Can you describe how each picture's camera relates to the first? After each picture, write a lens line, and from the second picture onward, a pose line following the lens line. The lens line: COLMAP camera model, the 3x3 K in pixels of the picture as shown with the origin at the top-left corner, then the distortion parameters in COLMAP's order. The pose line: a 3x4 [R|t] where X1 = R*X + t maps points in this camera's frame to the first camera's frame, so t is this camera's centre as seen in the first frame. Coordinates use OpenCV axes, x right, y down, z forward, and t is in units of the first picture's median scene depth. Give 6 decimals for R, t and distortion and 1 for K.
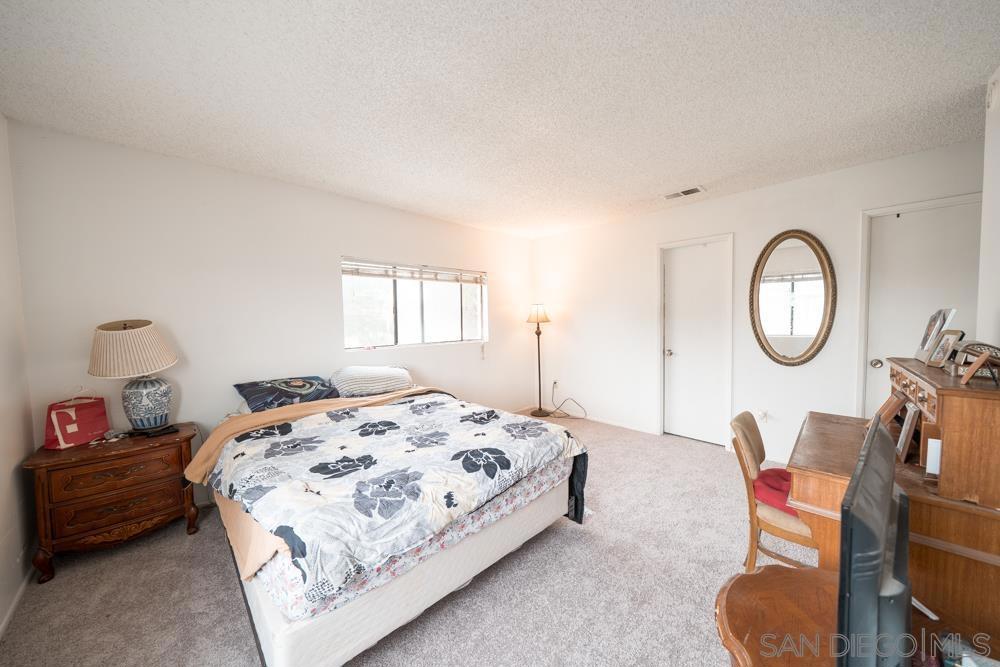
lens RADIAL K [[337.6, 0, 500.0], [0, 337.6, 333.5], [0, 0, 1]] dist [-0.001563, -0.000054]
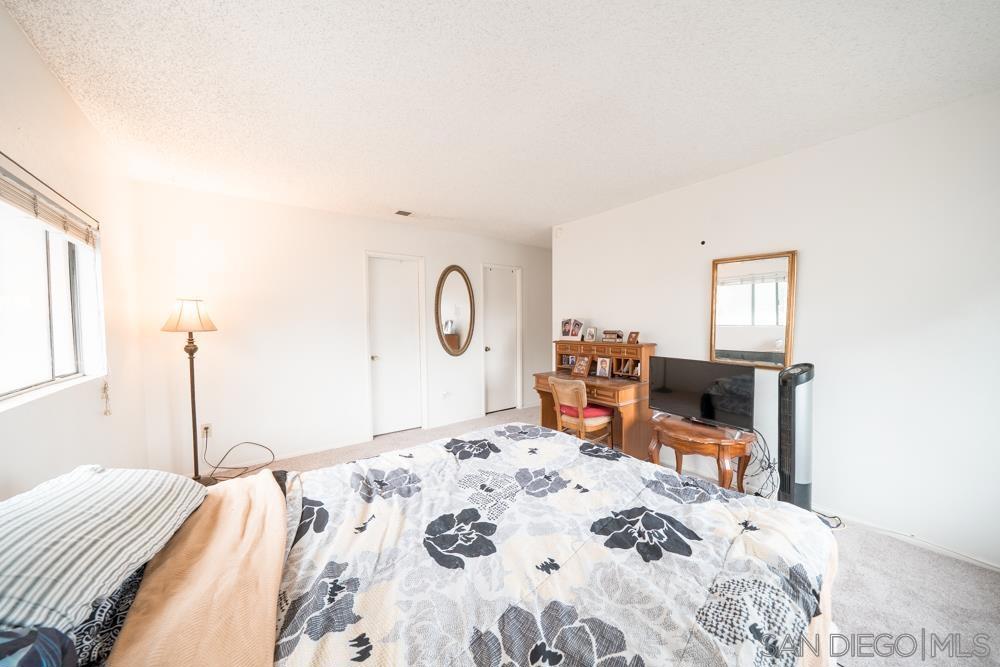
lens RADIAL K [[337.6, 0, 500.0], [0, 337.6, 333.5], [0, 0, 1]] dist [-0.001563, -0.000054]
pose [[0.138118, -0.022748, 0.990155, -0.505325], [0.049961, 0.998623, 0.015973, -0.015308], [-0.989155, 0.047263, 0.139064, 0.508512]]
